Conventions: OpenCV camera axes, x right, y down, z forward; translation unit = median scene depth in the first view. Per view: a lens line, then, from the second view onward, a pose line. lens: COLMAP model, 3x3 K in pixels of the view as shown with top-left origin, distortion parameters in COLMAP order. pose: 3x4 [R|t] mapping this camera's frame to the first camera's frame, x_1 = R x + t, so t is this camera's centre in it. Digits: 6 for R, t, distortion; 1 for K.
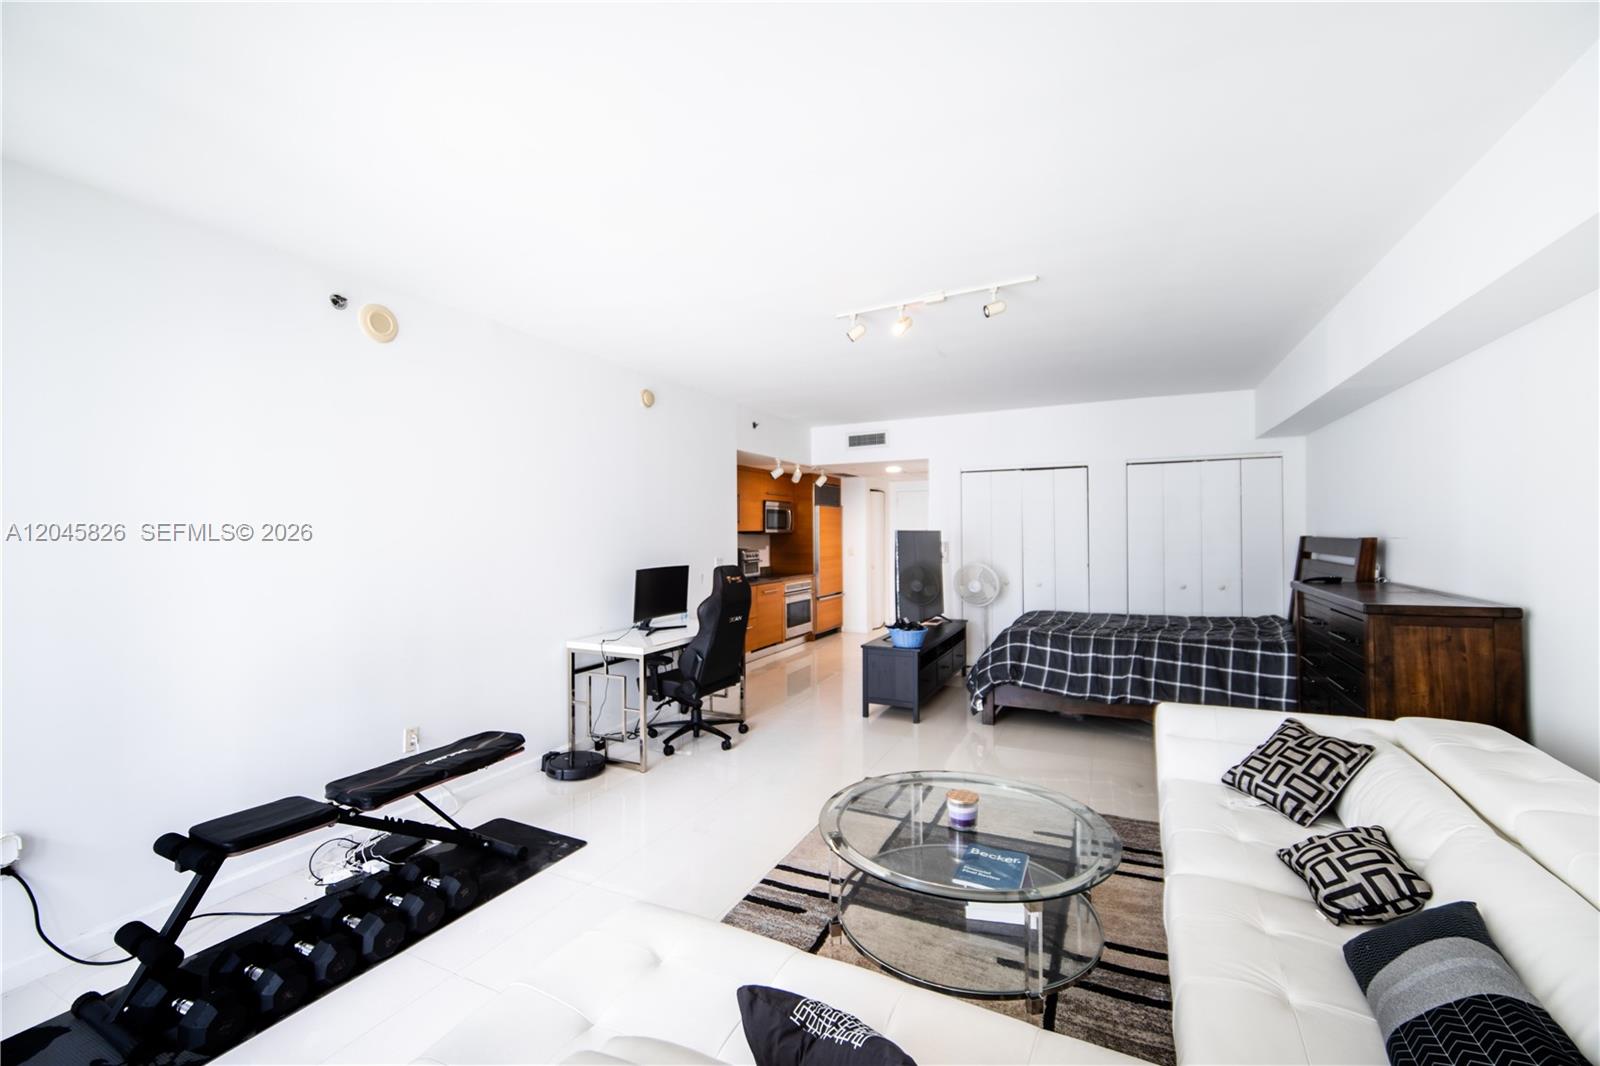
lens RADIAL K [[650.4, 0, 801.0], [0, 650.4, 527.5], [0, 0, 1]] dist [0.000312, -0.000044]
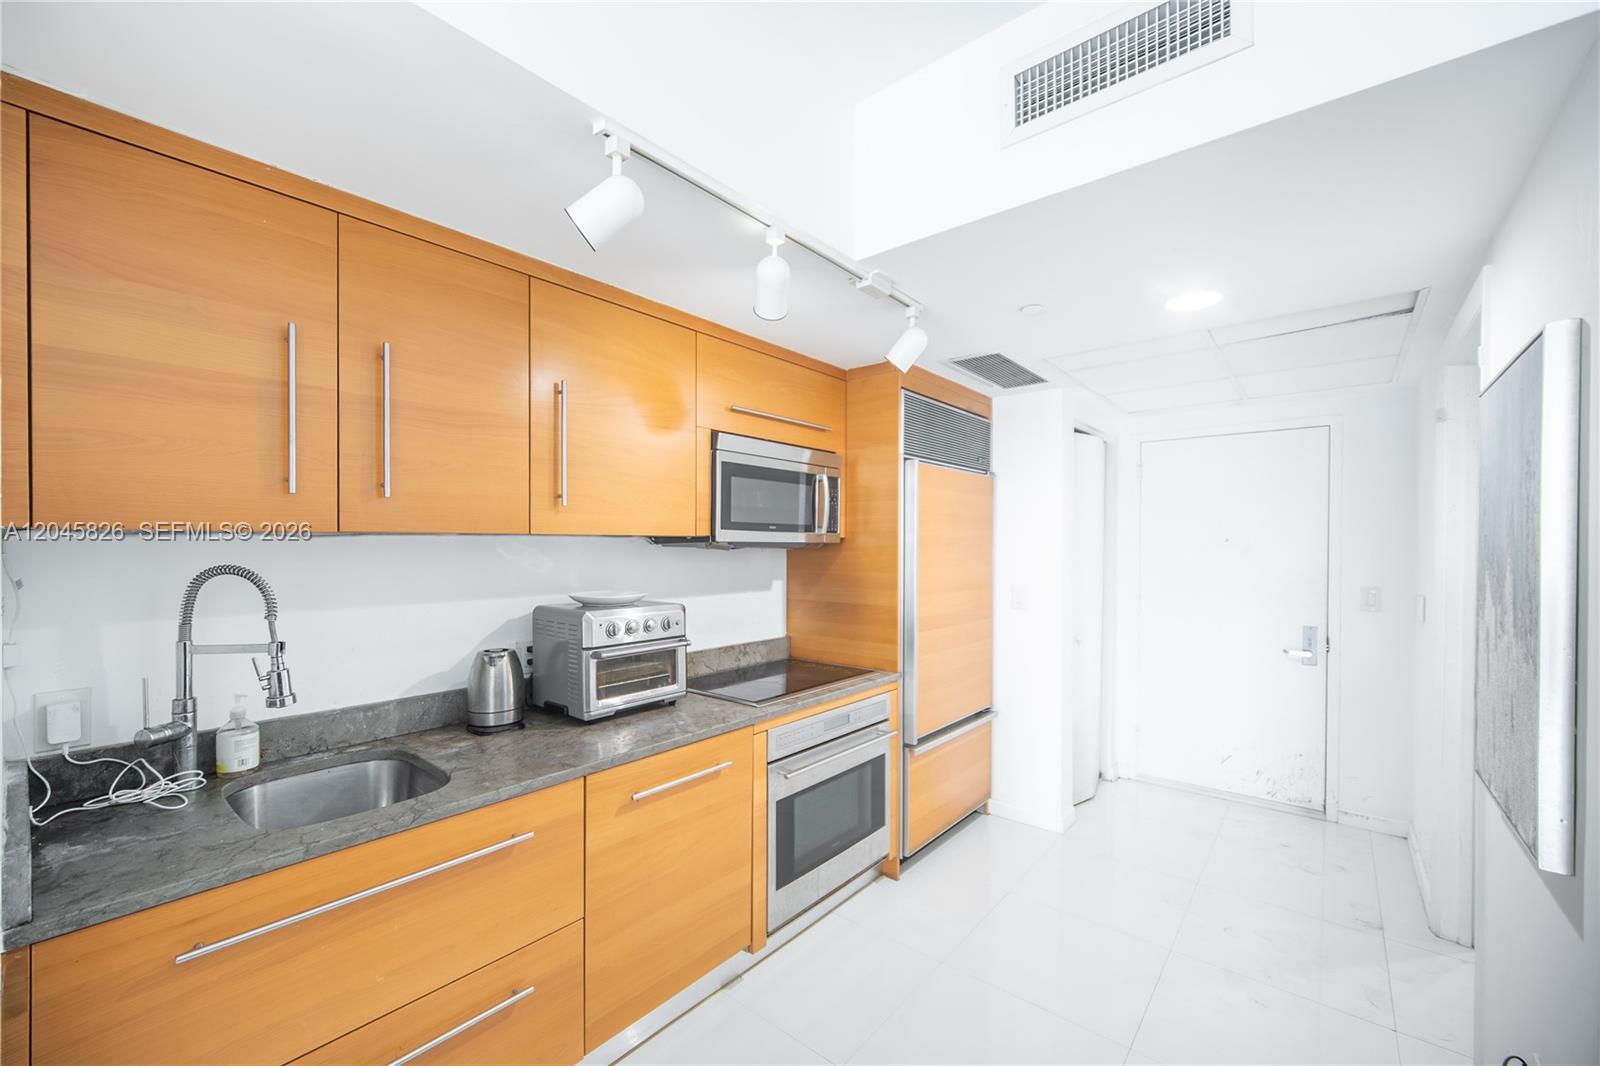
lens RADIAL K [[649.9, 0, 800.0], [0, 649.9, 533.0], [0, 0, 1]] dist [0.001053, 0.000063]
pose [[0.971237, 0.007419, -0.237999, 0.058193], [-0.007702, 0.999970, -0.000262, 0.004052], [0.237990, 0.002088, 0.971265, 0.804600]]
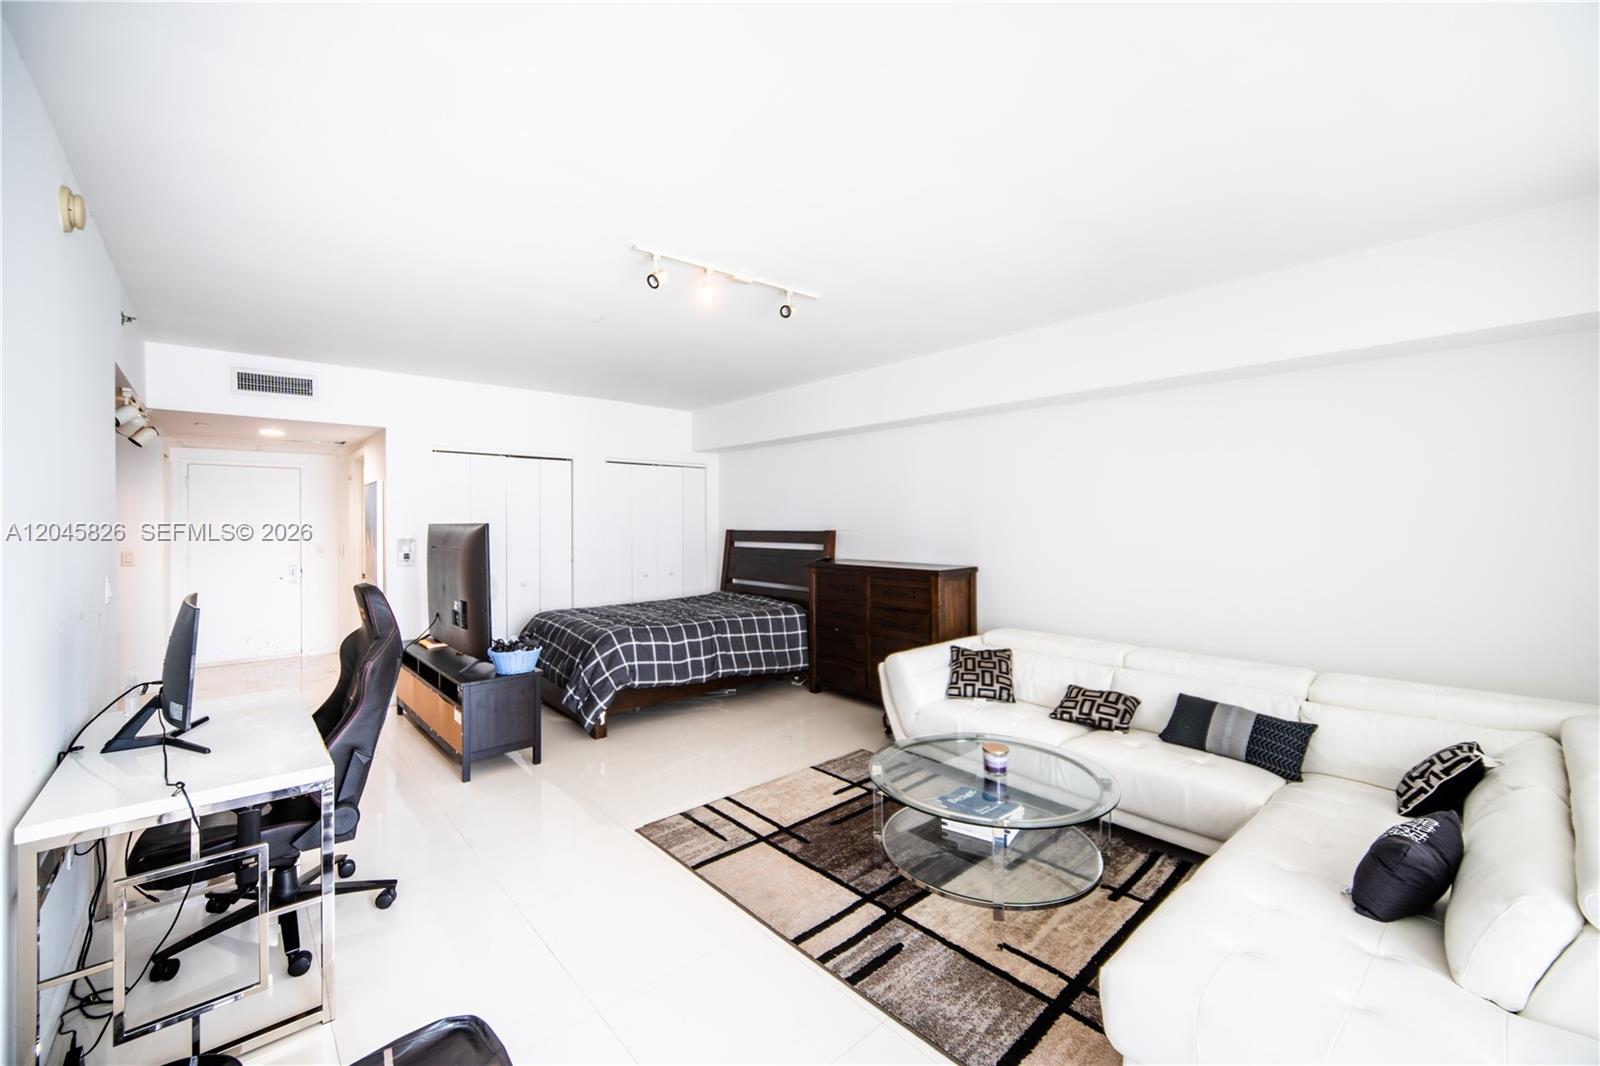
lens RADIAL K [[649.9, 0, 800.0], [0, 649.9, 533.0], [0, 0, 1]] dist [0.001053, 0.000063]
pose [[0.385352, -0.008390, 0.922732, -0.300769], [-0.006673, 0.999907, 0.011879, 0.002511], [-0.922746, -0.010735, 0.385260, 0.269600]]
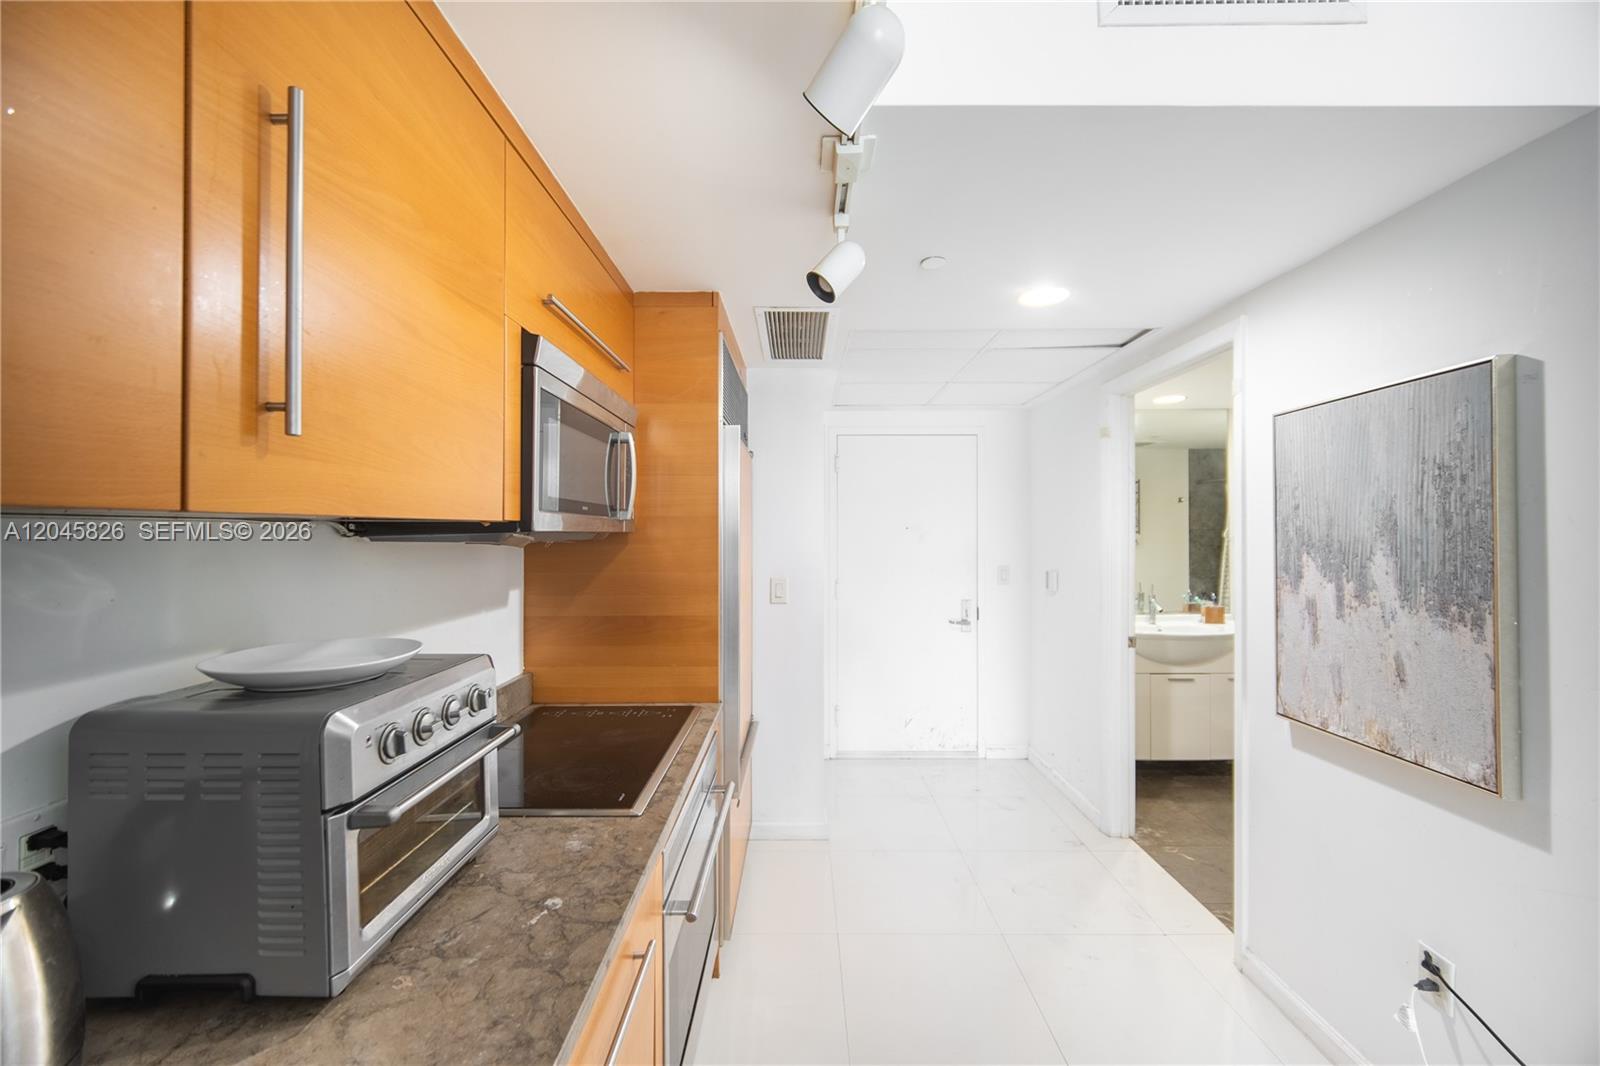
lens RADIAL K [[630.4, 0, 802.7], [0, 630.4, 518.2], [0, 0, 1]] dist [-0.003109, -0.000382]
pose [[0.898174, 0.017170, 0.439304, -0.070342], [-0.013361, 0.999842, -0.011760, 0.005944], [-0.439437, 0.004693, 0.898261, 0.921840]]
